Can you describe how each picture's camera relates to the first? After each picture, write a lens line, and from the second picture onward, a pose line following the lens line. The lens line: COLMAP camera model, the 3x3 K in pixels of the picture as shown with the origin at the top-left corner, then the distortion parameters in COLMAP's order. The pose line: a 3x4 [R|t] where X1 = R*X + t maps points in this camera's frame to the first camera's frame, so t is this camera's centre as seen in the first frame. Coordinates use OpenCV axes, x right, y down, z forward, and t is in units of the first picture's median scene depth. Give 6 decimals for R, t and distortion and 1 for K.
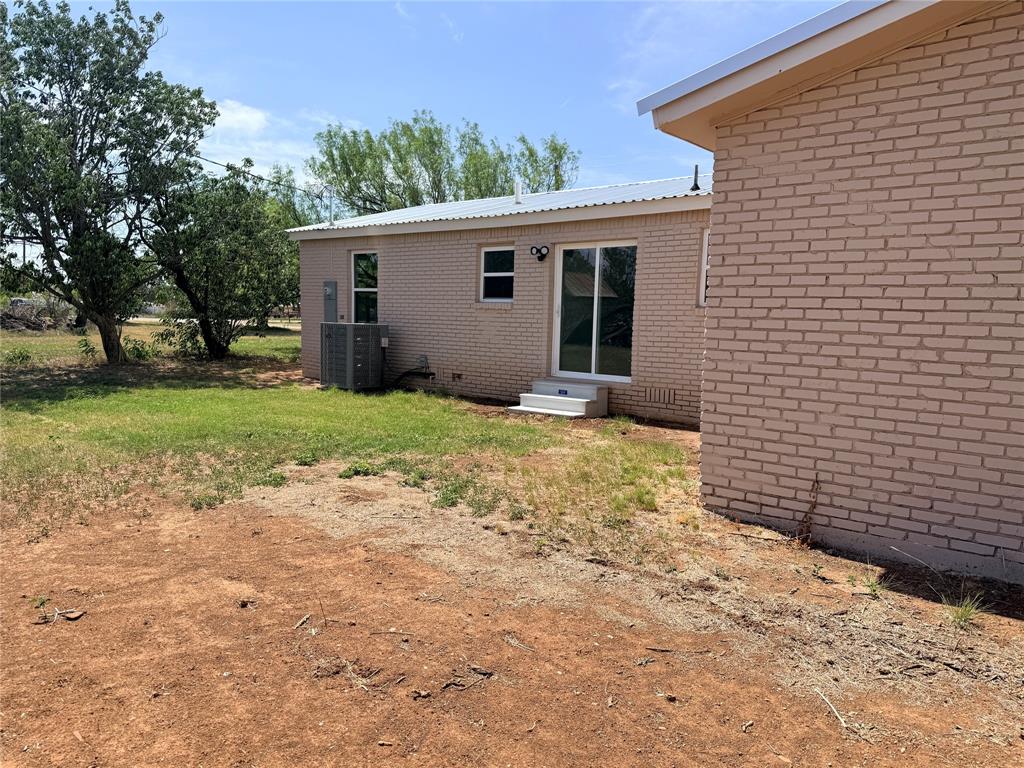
lens RADIAL K [[716.7, 0, 509.8], [0, 716.7, 391.1], [0, 0, 1]] dist [0.071755, -0.104312]
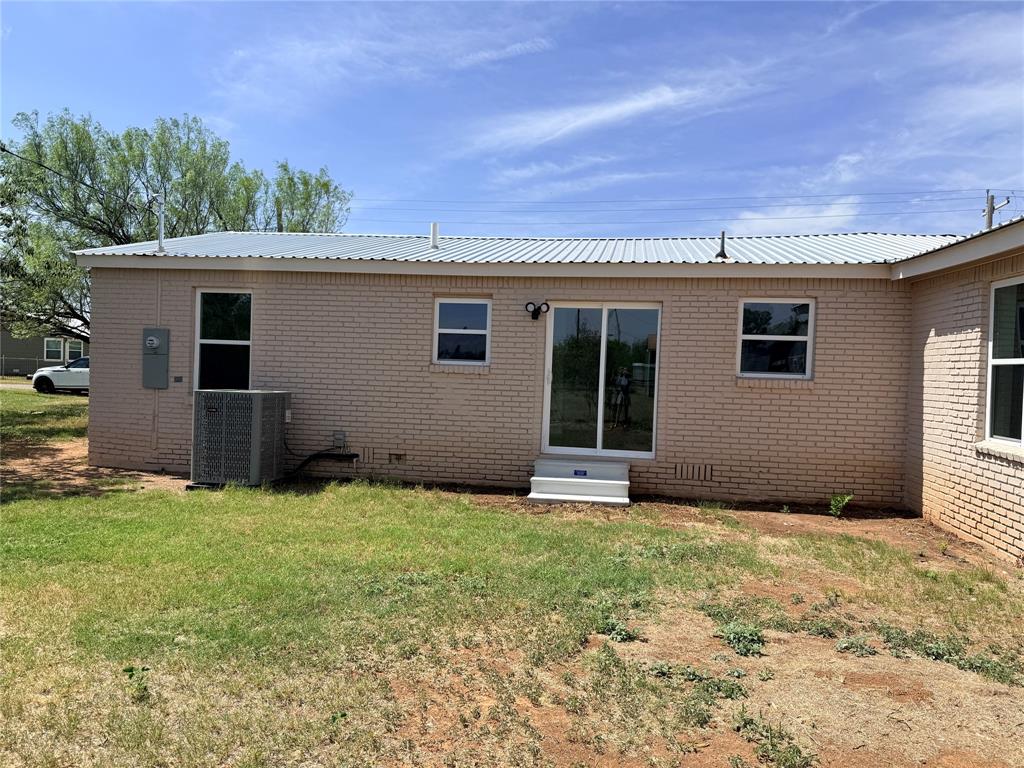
lens RADIAL K [[716.7, 0, 511.3], [0, 716.7, 378.2], [0, 0, 1]] dist [0.071755, -0.104312]
pose [[0.852013, 0.000709, 0.523520, -0.405248], [0.041759, 0.996721, -0.069311, -0.050584], [-0.521852, 0.080915, 0.849190, 0.280392]]
